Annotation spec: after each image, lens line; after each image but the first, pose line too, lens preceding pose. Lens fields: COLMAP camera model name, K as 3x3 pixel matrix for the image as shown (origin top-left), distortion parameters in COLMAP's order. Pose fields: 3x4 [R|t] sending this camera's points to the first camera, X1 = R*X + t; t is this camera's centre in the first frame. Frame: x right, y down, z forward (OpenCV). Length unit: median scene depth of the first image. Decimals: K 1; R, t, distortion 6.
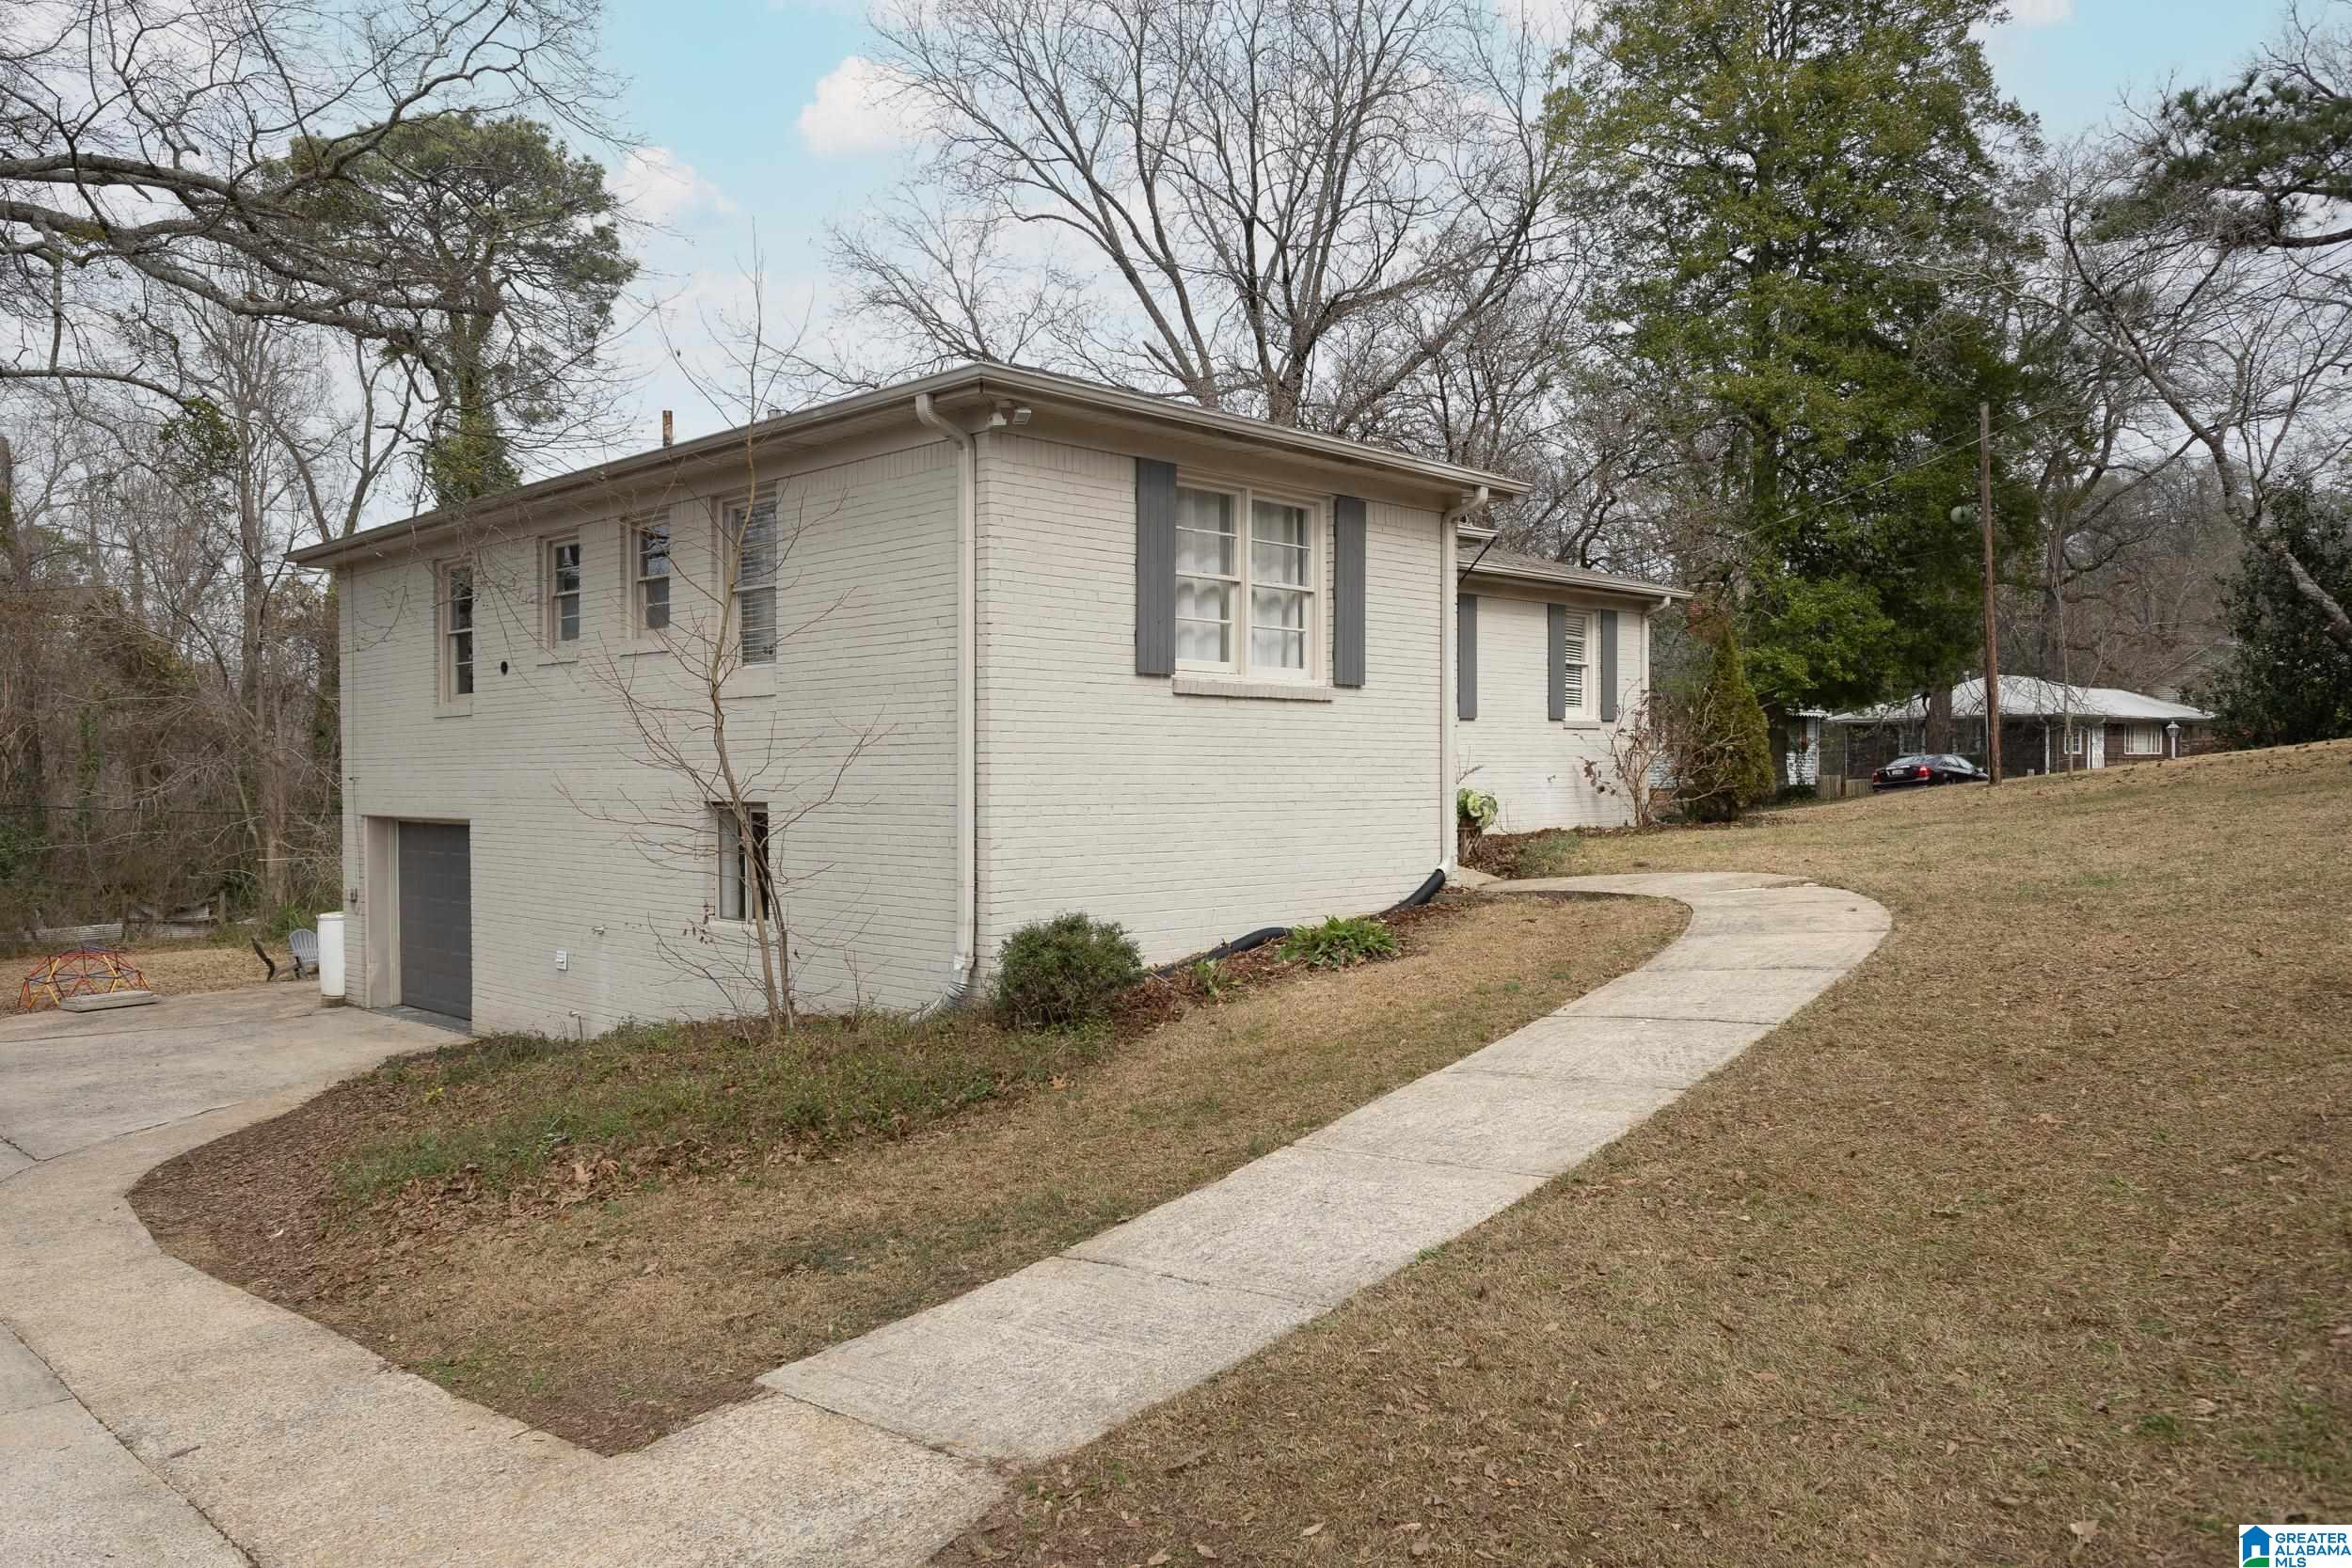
lens RADIAL K [[1669.9, 0, 1111.8], [0, 1669.9, 787.0], [0, 0, 1]] dist [0.026381, -0.000584]
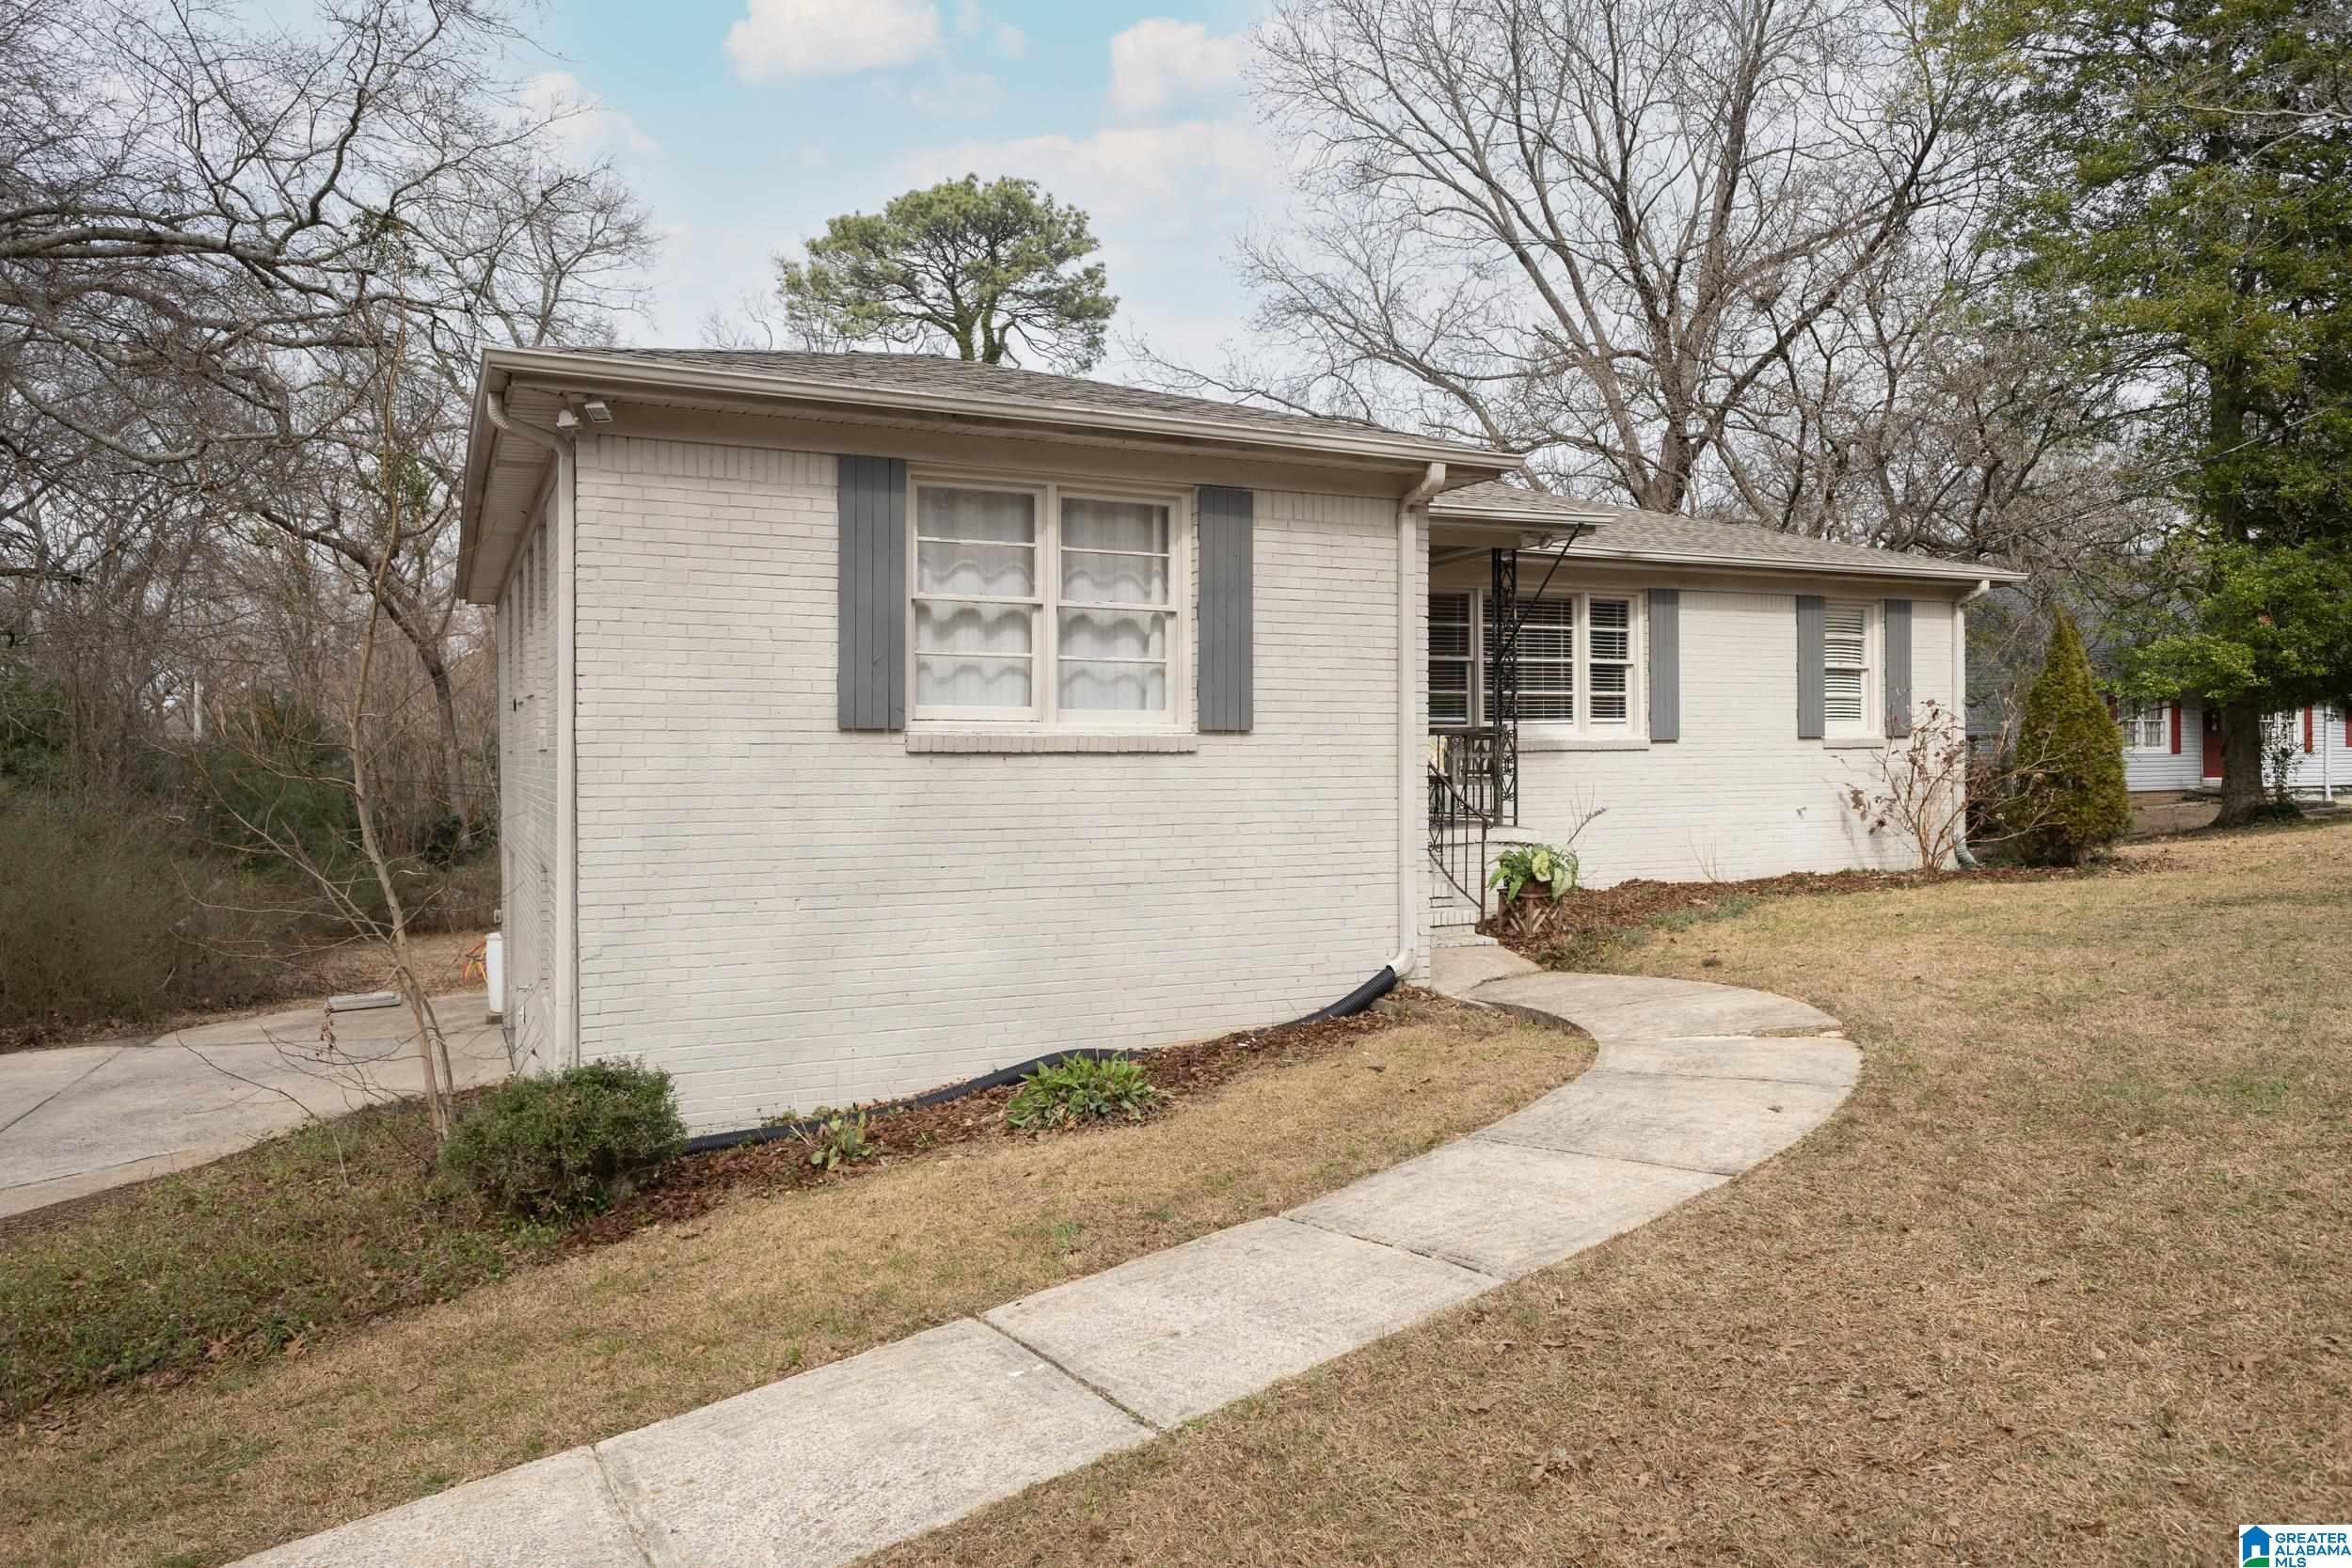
lens RADIAL K [[1531.8, 0, 1168.8], [0, 1531.8, 752.6], [0, 0, 1]] dist [0.004928, -0.000159]
pose [[0.947970, -0.000191, -0.318360, 0.207265], [-0.001749, 0.999982, -0.005807, -0.028288], [0.318355, 0.006061, 0.947952, 0.195756]]
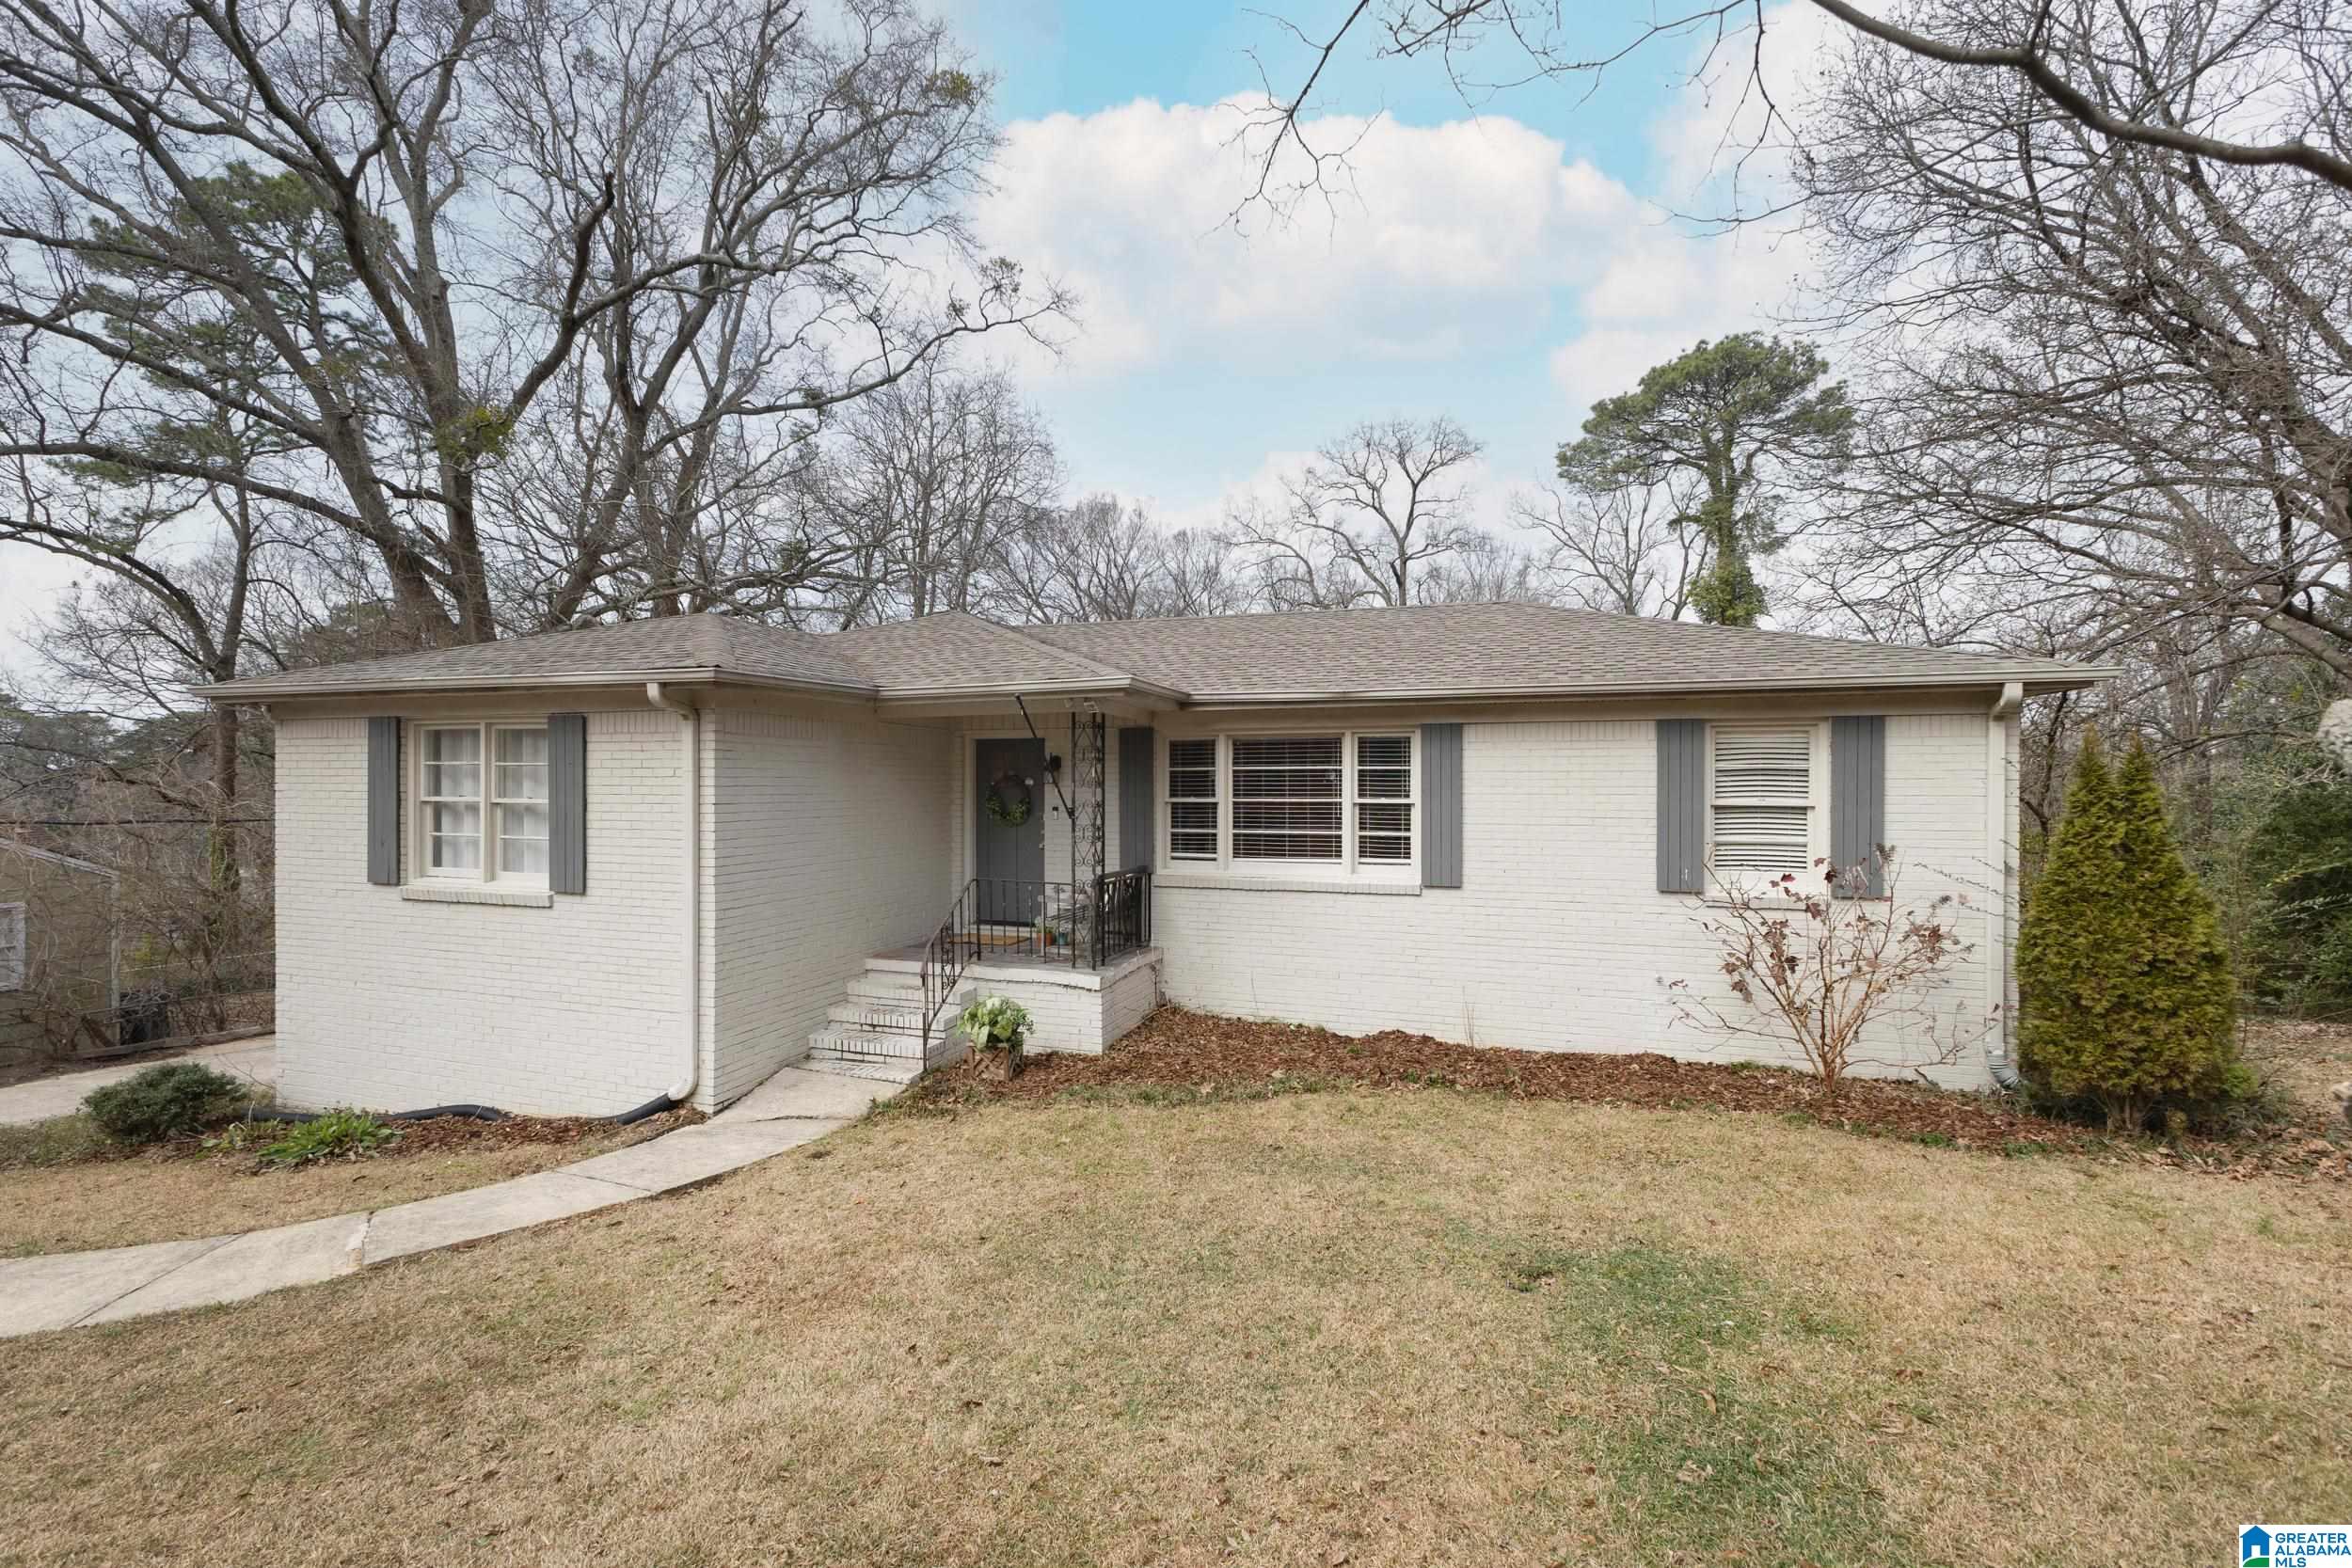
lens RADIAL K [[1012.9, 0, 1176.0], [0, 1012.9, 784.0], [0, 0, 1]] dist [0.010589, -0.000021]
pose [[0.447994, 0.007974, -0.894001, 0.535693], [-0.011795, 0.999926, 0.003008, -0.082232], [0.893959, 0.009198, 0.448054, 0.641536]]
